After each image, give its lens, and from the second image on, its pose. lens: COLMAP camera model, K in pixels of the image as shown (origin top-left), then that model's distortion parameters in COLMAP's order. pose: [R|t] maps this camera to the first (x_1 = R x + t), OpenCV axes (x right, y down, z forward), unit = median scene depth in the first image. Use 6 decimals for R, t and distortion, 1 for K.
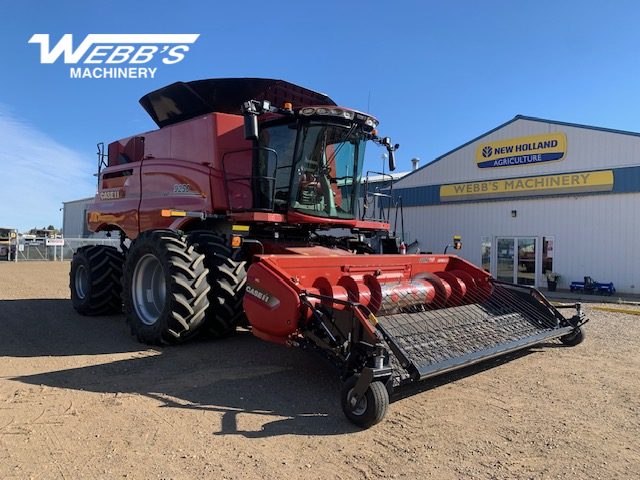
lens RADIAL K [[489.5, 0, 320.0], [0, 489.5, 240.0], [0, 0, 1]] dist [0.017695, -0.004962]
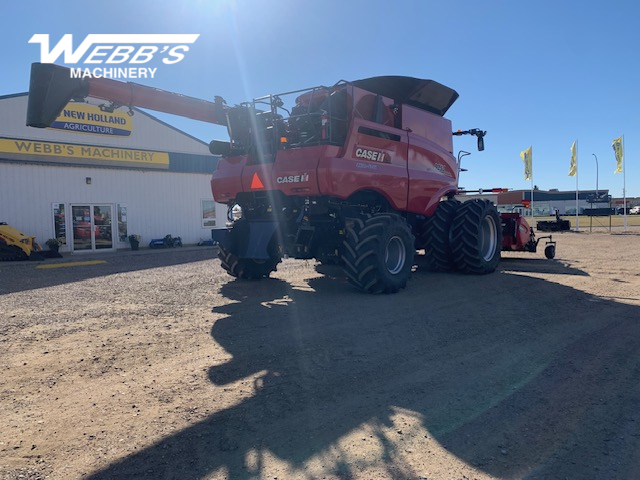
lens RADIAL K [[489.5, 0, 320.0], [0, 489.5, 240.0], [0, 0, 1]] dist [0.017695, -0.004962]
pose [[-0.088338, -0.067470, 0.993803, -1.610336], [0.009629, 0.997599, 0.068584, 0.009171], [-0.996044, 0.015628, -0.087476, 1.487704]]
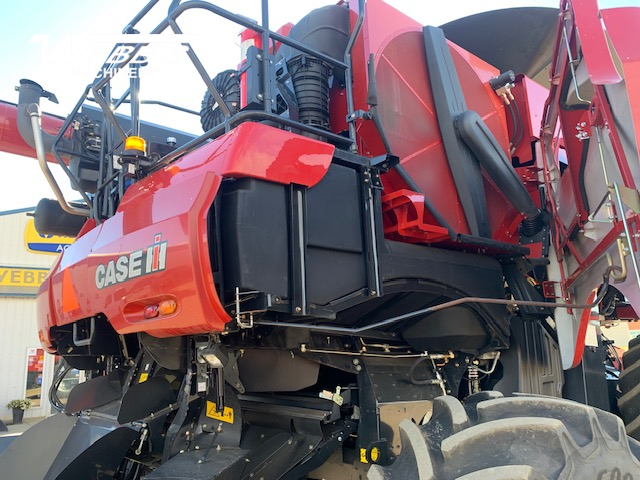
lens RADIAL K [[489.5, 0, 320.0], [0, 489.5, 240.0], [0, 0, 1]] dist [0.017695, -0.004962]
pose [[0.096498, 0.194635, 0.976117, -0.853432], [0.038380, 0.979237, -0.199051, -0.007384], [-0.994593, 0.056671, 0.087025, 1.335618]]
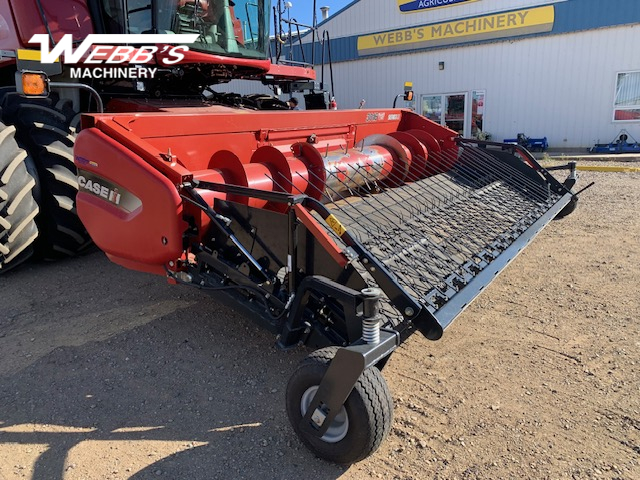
lens RADIAL K [[499.1, 0, 320.5], [0, 499.1, 221.0], [0, 0, 1]] dist [0.047156, -0.001214]
pose [[0.980203, -0.095348, 0.173523, 0.004091], [0.057071, 0.975273, 0.213509, 0.029010], [-0.189590, -0.199379, 0.961407, 0.302522]]
